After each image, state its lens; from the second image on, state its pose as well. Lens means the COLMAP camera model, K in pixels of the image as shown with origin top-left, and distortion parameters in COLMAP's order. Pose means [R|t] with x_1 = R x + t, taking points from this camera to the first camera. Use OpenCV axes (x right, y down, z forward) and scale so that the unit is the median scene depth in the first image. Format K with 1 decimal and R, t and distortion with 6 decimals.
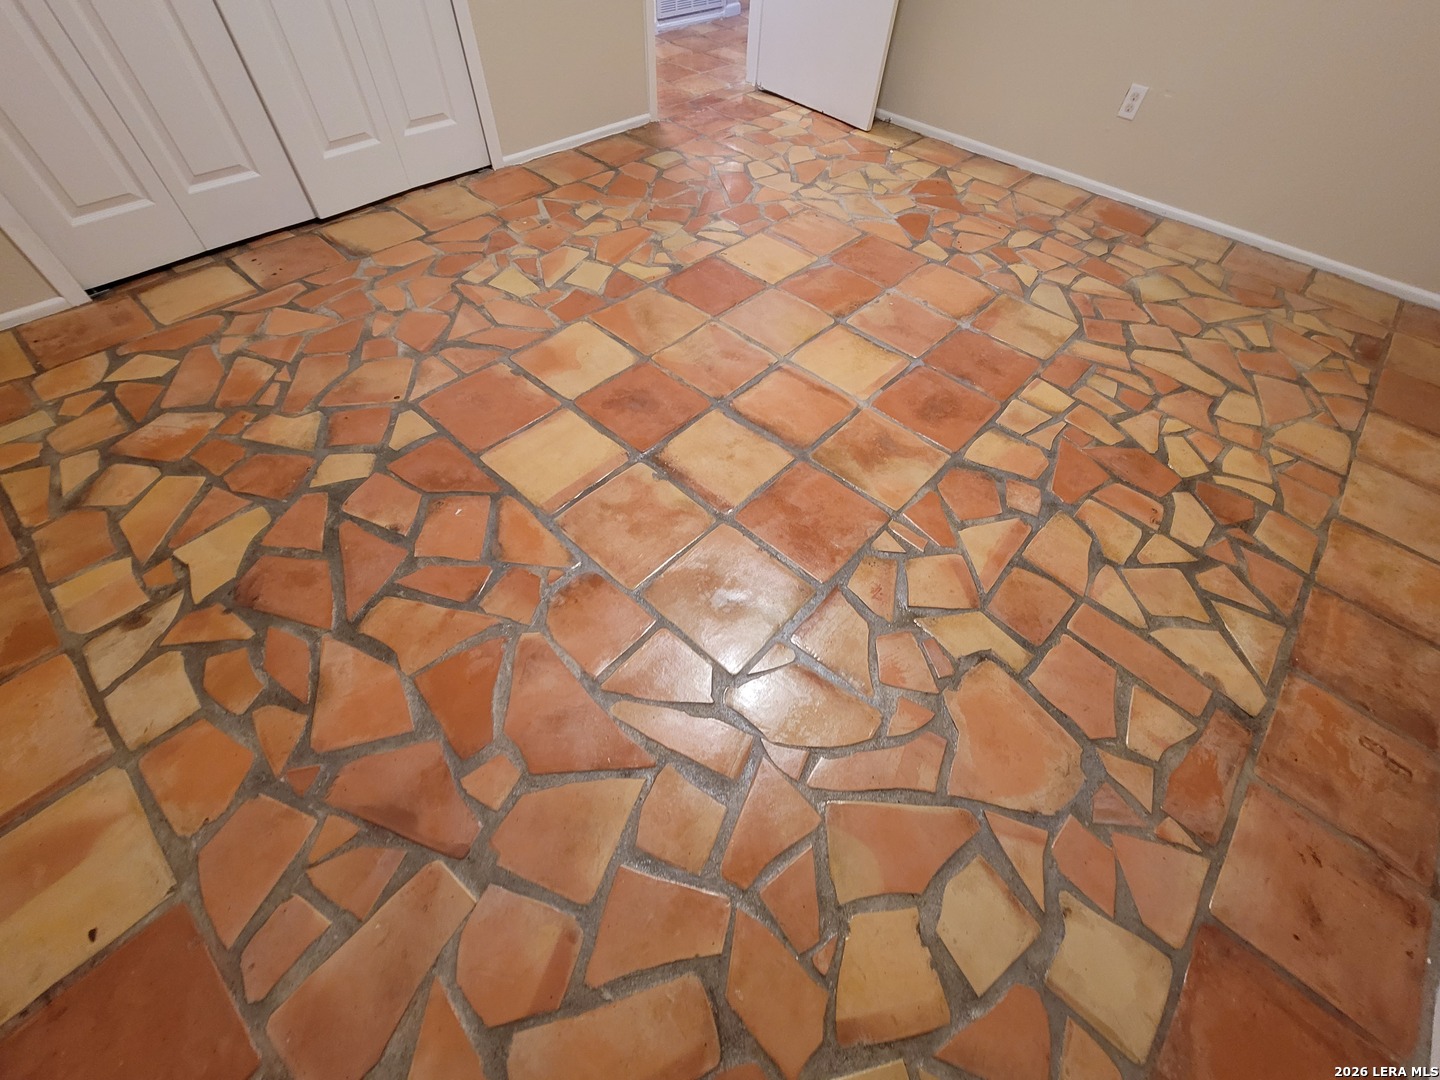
lens RADIAL K [[587.6, 0, 722.6], [0, 587.6, 535.9], [0, 0, 1]] dist [-0.006145, 0.001406]
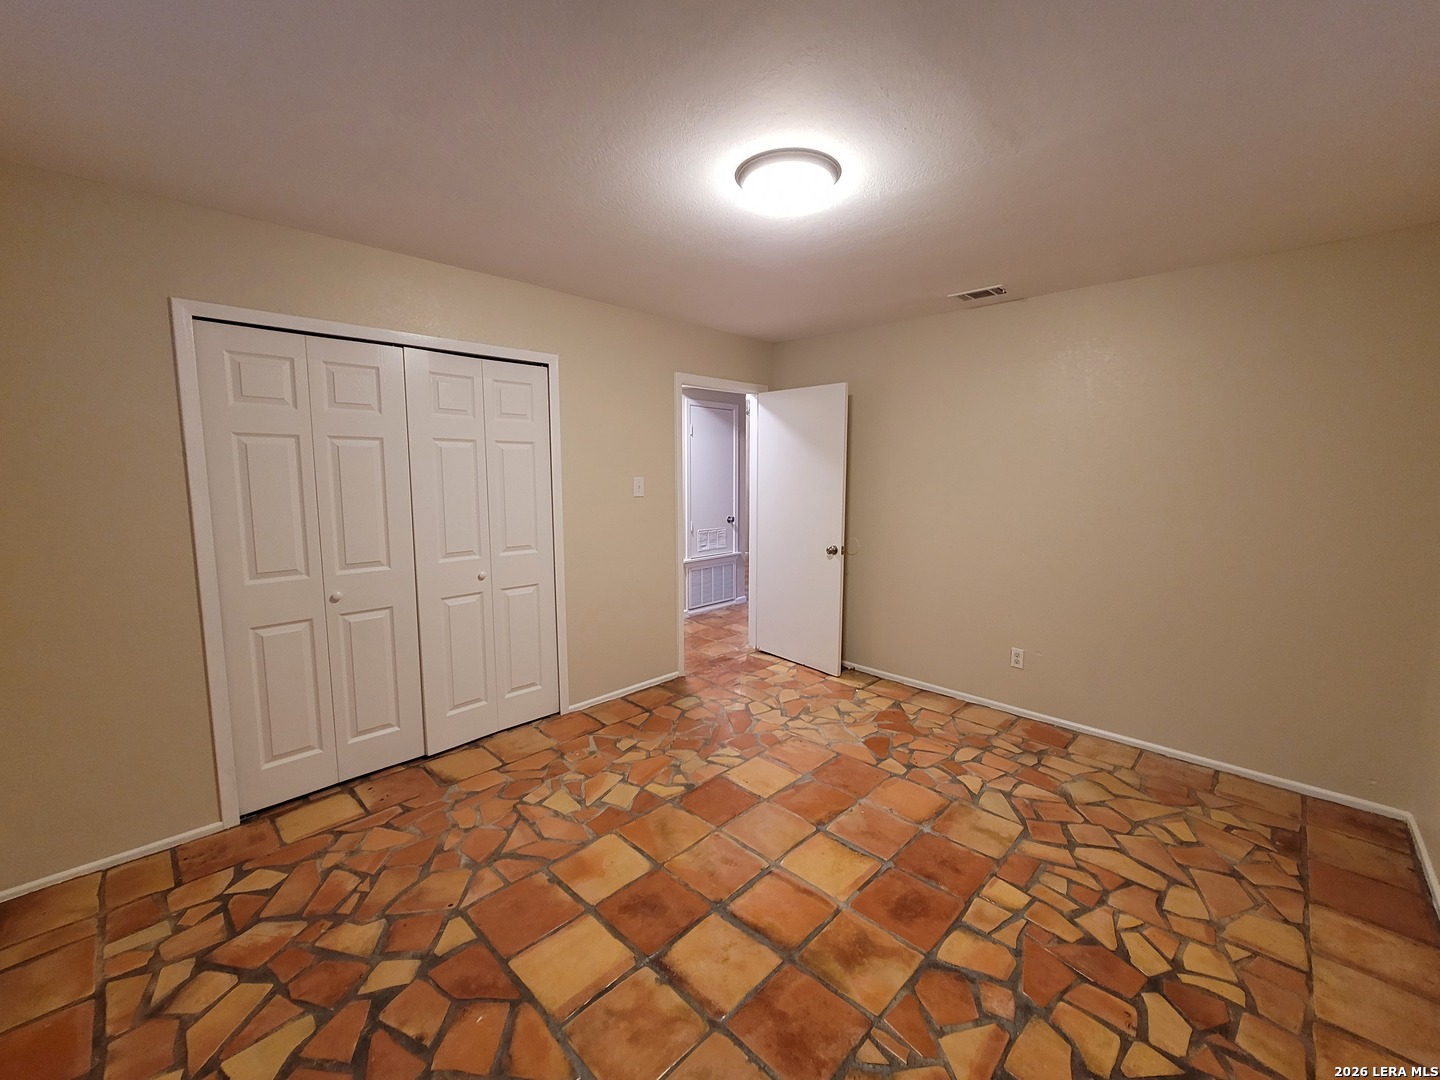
lens RADIAL K [[587.6, 0, 722.6], [0, 587.6, 535.9], [0, 0, 1]] dist [-0.006145, 0.001406]
pose [[0.998590, -0.040315, -0.034544, 0.070793], [0.003298, 0.696516, -0.717533, 0.094768], [0.052988, 0.716408, 0.695667, -0.329935]]
